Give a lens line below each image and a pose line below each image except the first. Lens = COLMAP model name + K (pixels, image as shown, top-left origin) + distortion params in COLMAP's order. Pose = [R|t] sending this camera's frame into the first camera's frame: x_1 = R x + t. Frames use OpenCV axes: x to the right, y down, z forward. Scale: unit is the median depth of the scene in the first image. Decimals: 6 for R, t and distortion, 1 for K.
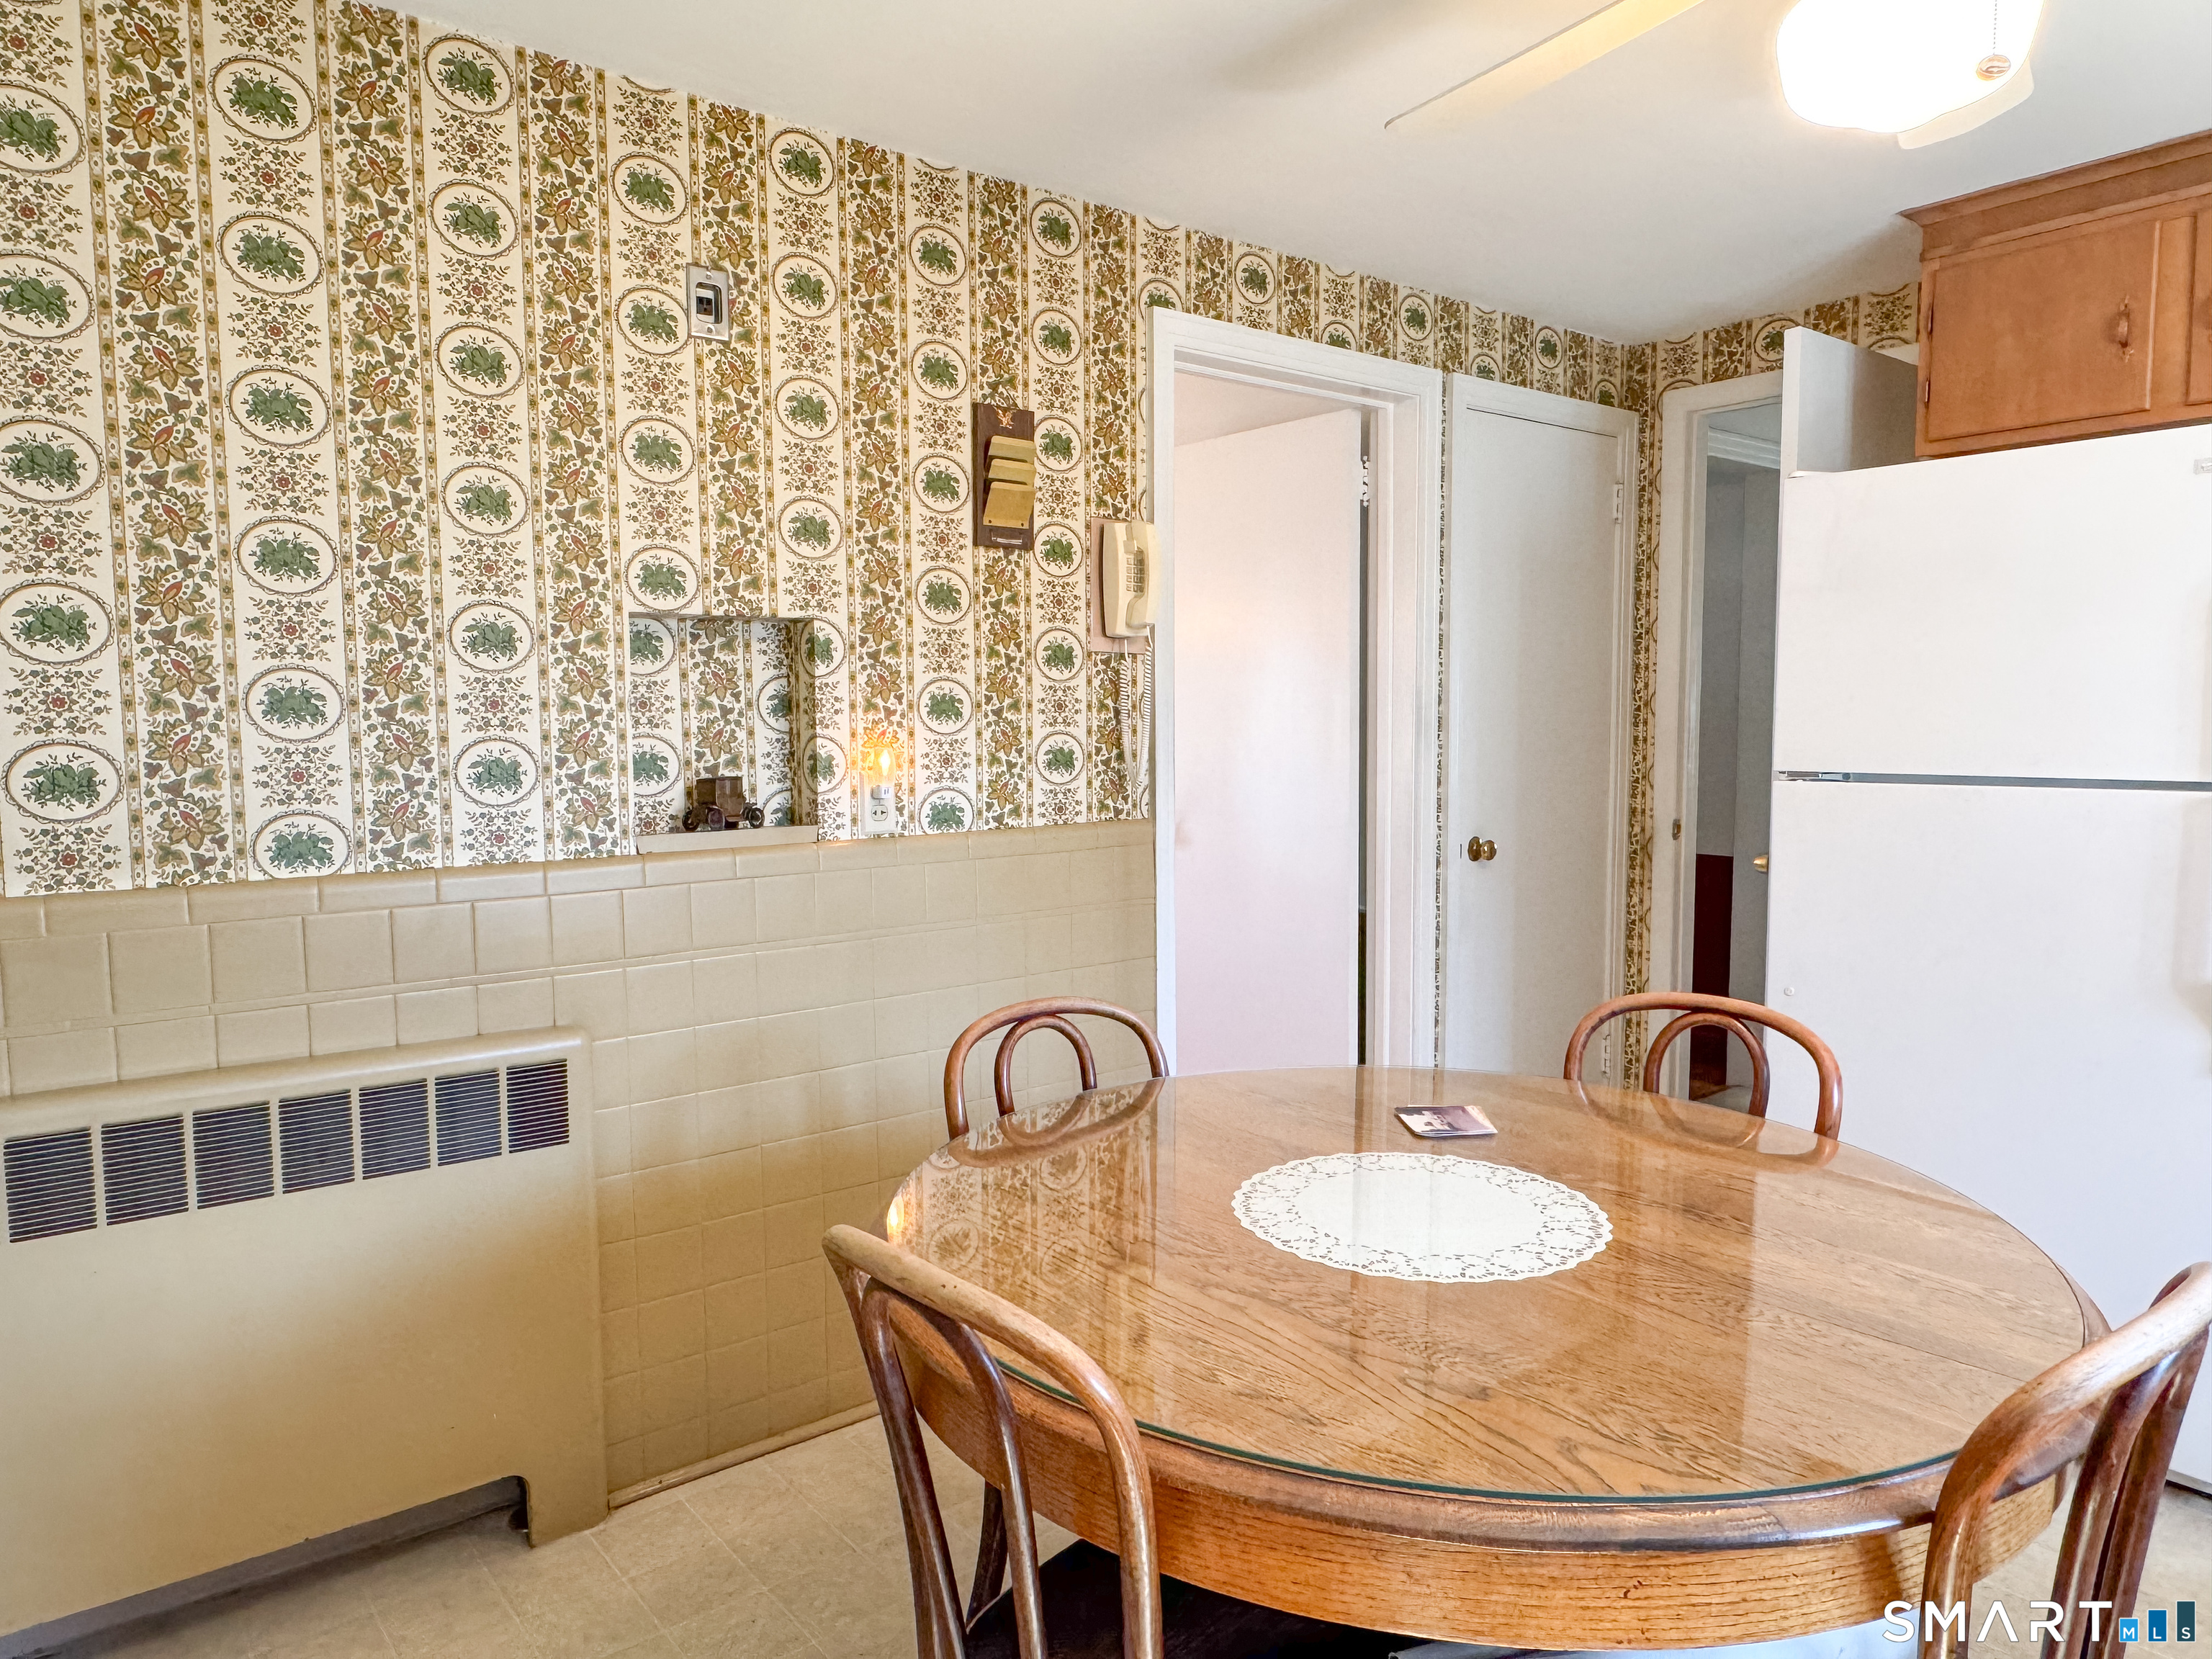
lens RADIAL K [[1399.0, 0, 1091.2], [0, 1399.0, 843.6], [0, 0, 1]] dist [-0.003734, 0.002110]
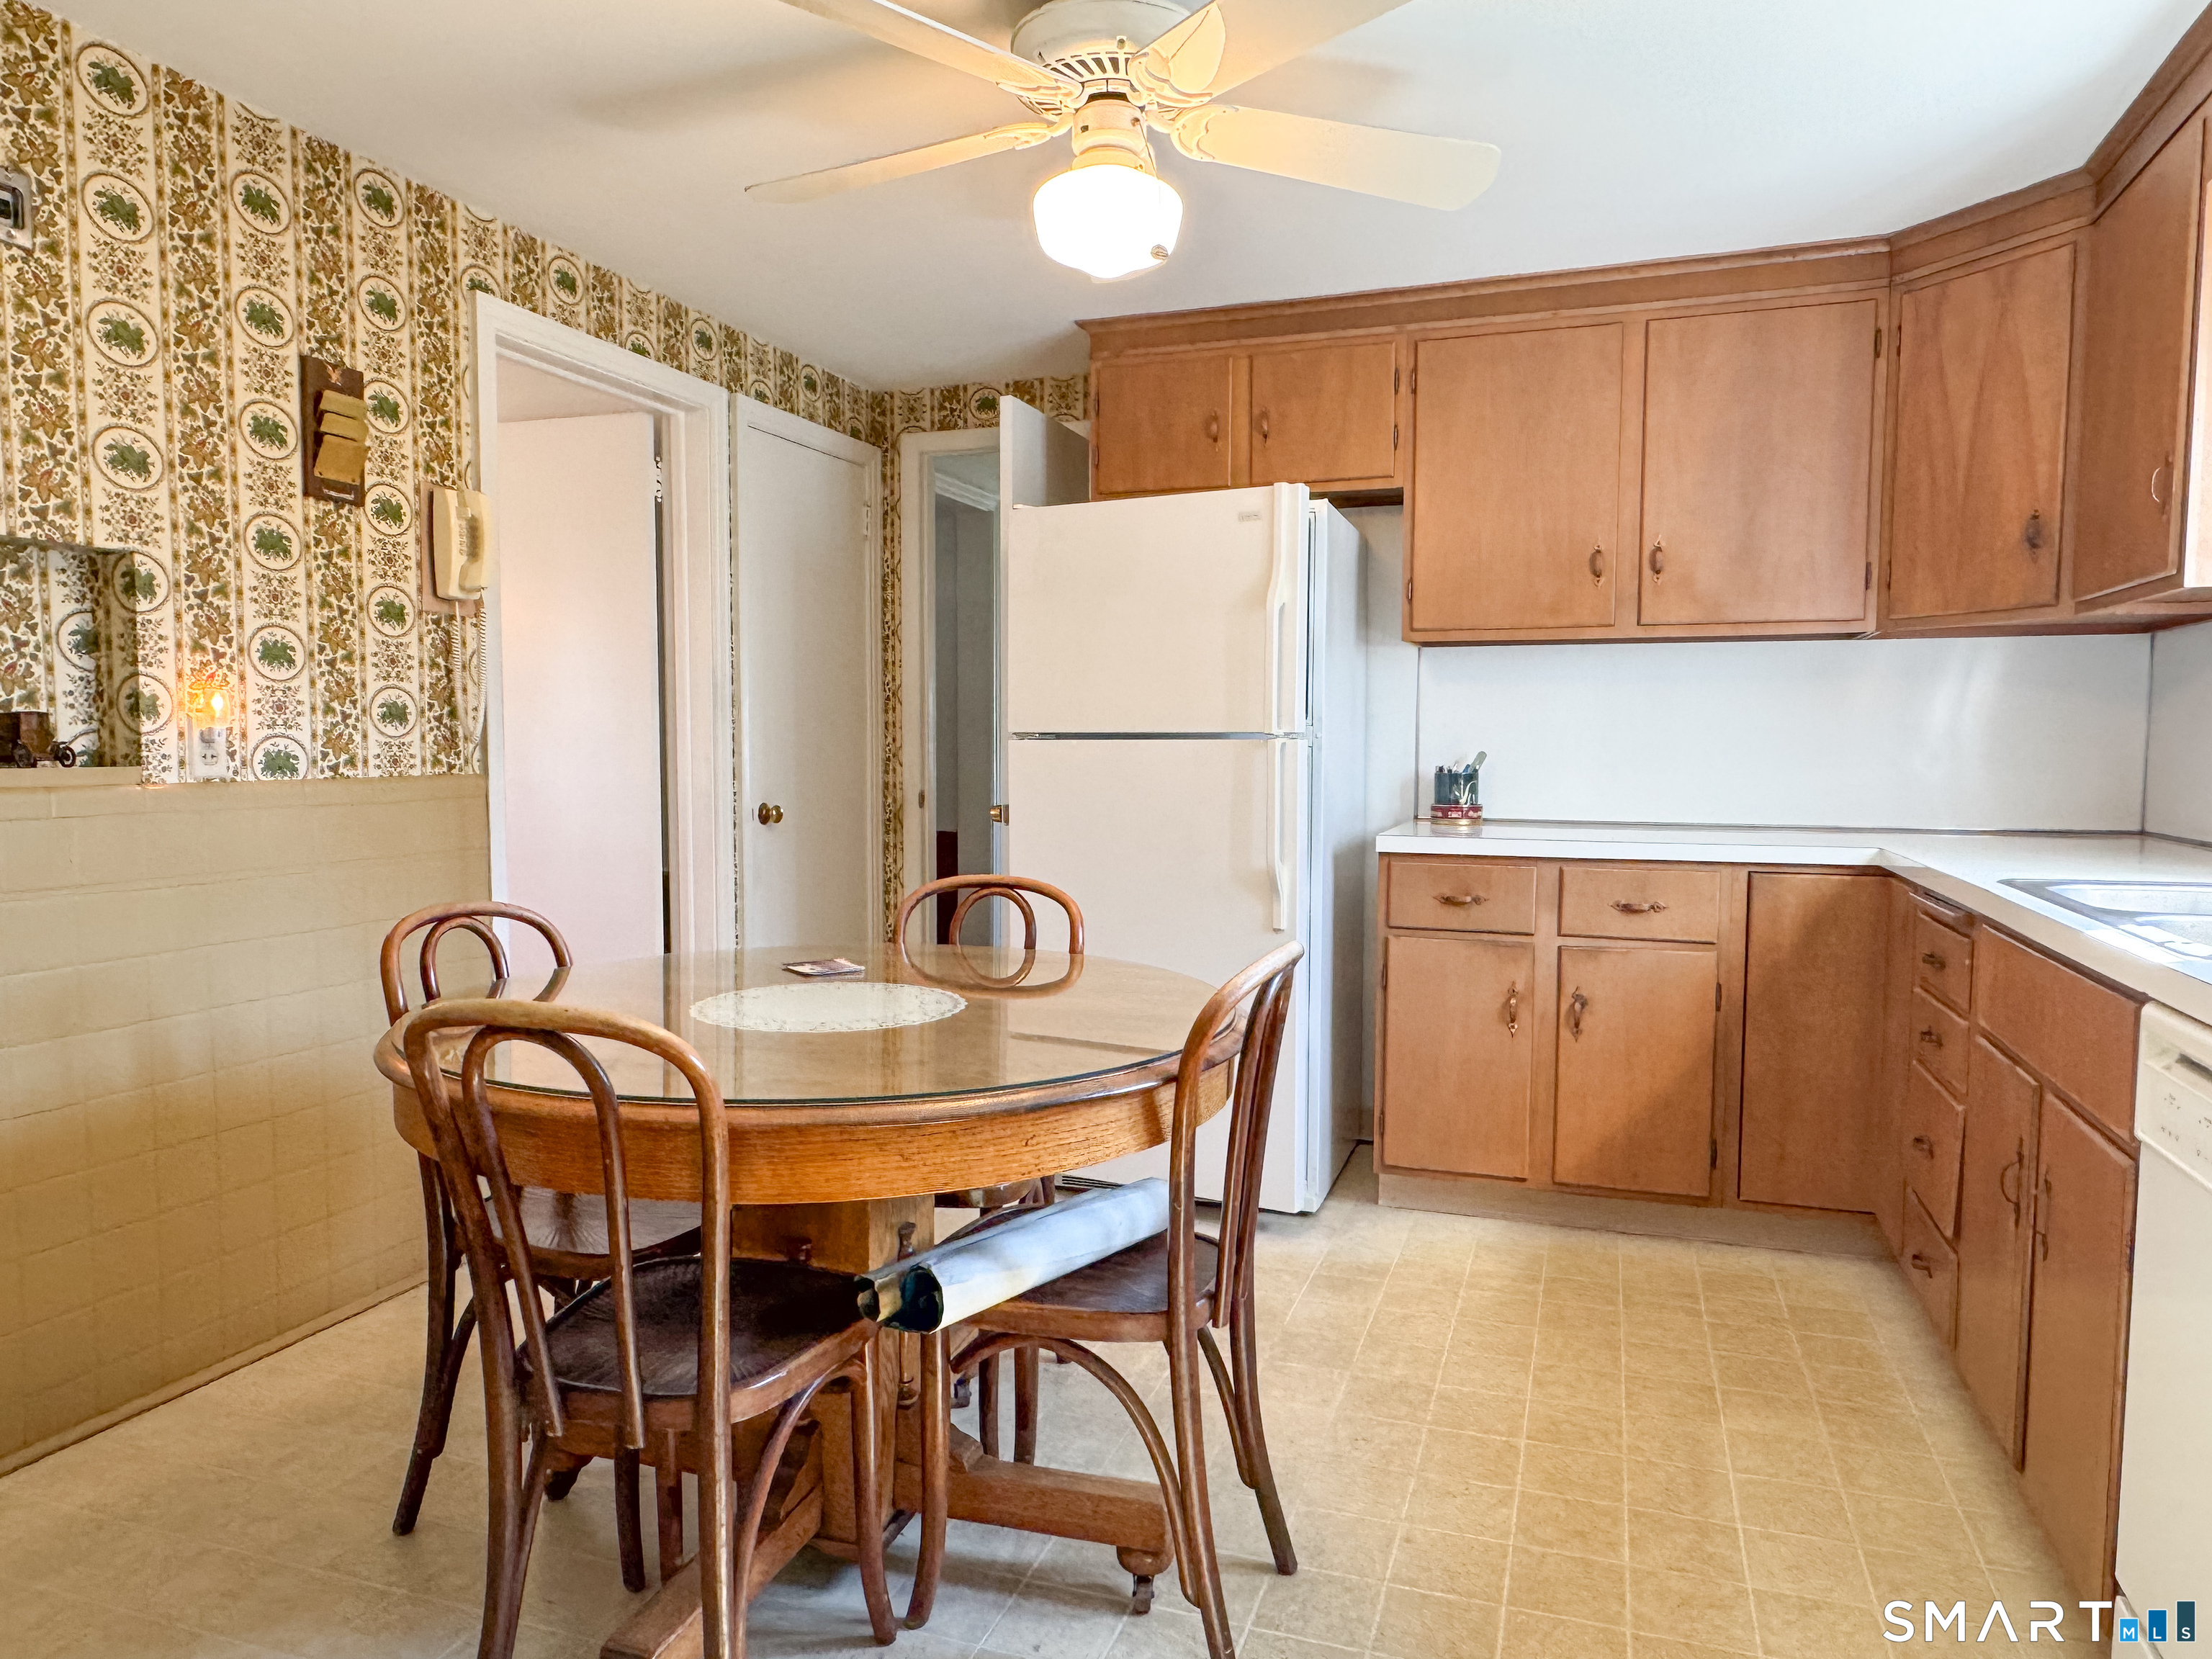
lens RADIAL K [[1399.0, 0, 1089.4], [0, 1399.0, 846.5], [0, 0, 1]] dist [-0.003734, 0.002110]
pose [[0.851955, -0.026405, 0.522949, -0.134968], [0.034645, 0.999382, -0.005981, 0.065834], [-0.522468, 0.023213, 0.852343, -0.150709]]
